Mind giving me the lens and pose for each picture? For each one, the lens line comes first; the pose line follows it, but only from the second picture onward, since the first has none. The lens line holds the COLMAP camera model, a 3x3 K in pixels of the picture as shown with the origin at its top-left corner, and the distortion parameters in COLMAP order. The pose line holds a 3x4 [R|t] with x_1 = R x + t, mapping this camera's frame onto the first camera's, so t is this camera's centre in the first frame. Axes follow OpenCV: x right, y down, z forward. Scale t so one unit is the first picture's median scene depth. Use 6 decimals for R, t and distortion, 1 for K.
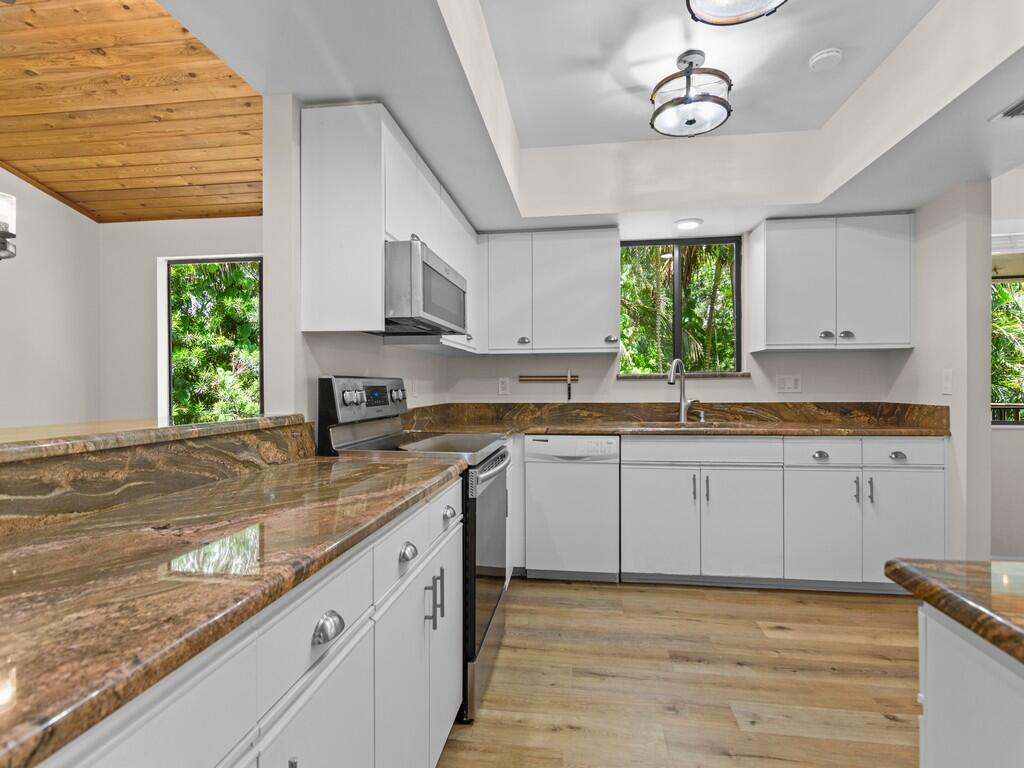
lens RADIAL K [[495.4, 0, 516.5], [0, 495.4, 386.7], [0, 0, 1]] dist [-0.001201, 0.000000]
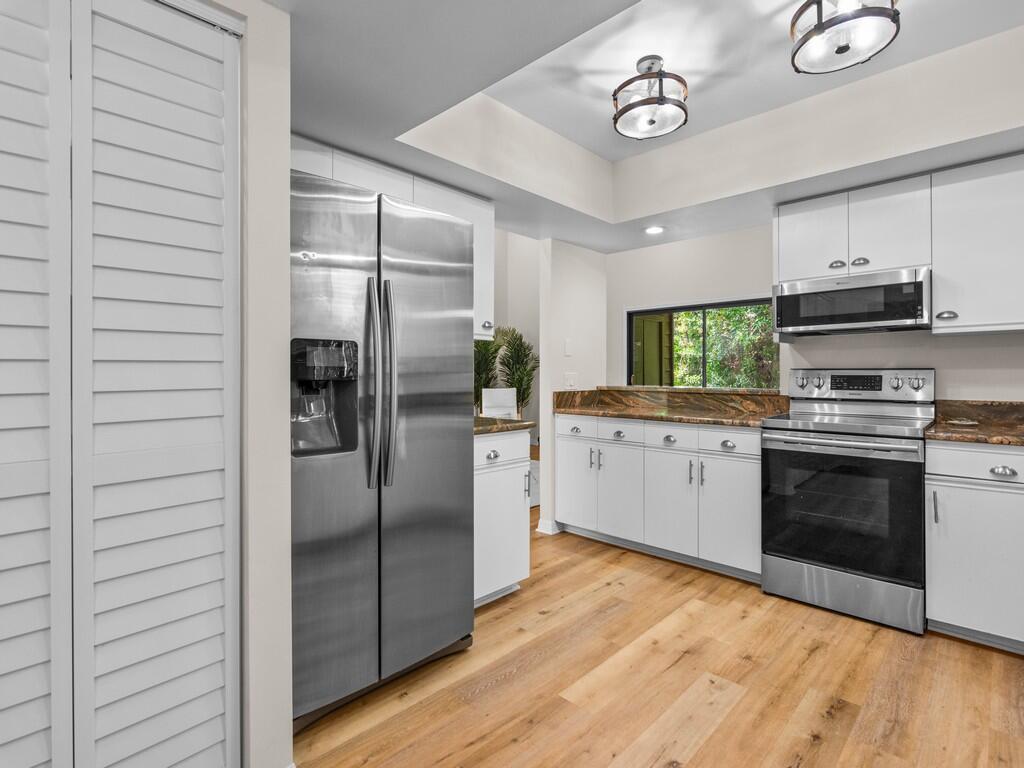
lens RADIAL K [[512.7, 0, 521.9], [0, 512.7, 373.7], [0, 0, 1]] dist [-0.002417, -0.000284]
pose [[-0.578191, 0.005423, -0.815884, 1.012462], [0.001006, 0.999982, 0.005934, -0.010675], [0.815901, 0.002611, -0.578186, 0.803128]]
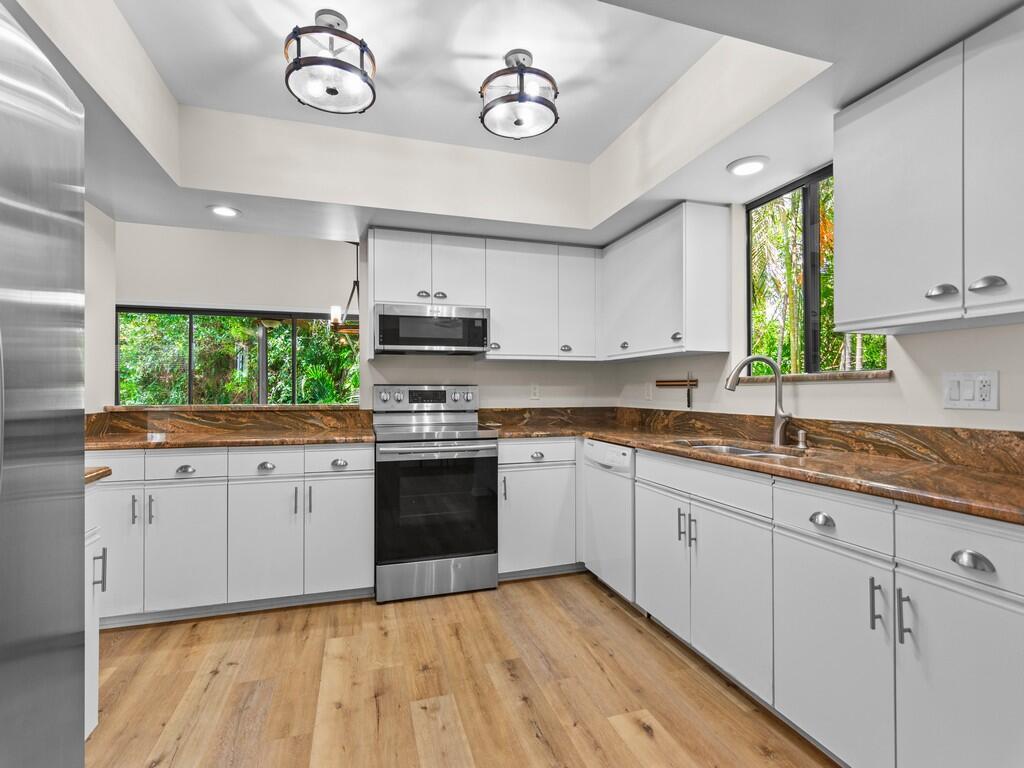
lens RADIAL K [[495.4, 0, 516.5], [0, 495.4, 386.7], [0, 0, 1]] dist [-0.001201, 0.000000]
pose [[0.435689, 0.001238, -0.900096, 0.933935], [-0.005098, 0.999986, -0.001093, -0.009031], [0.900083, 0.005065, 0.435690, 0.433995]]
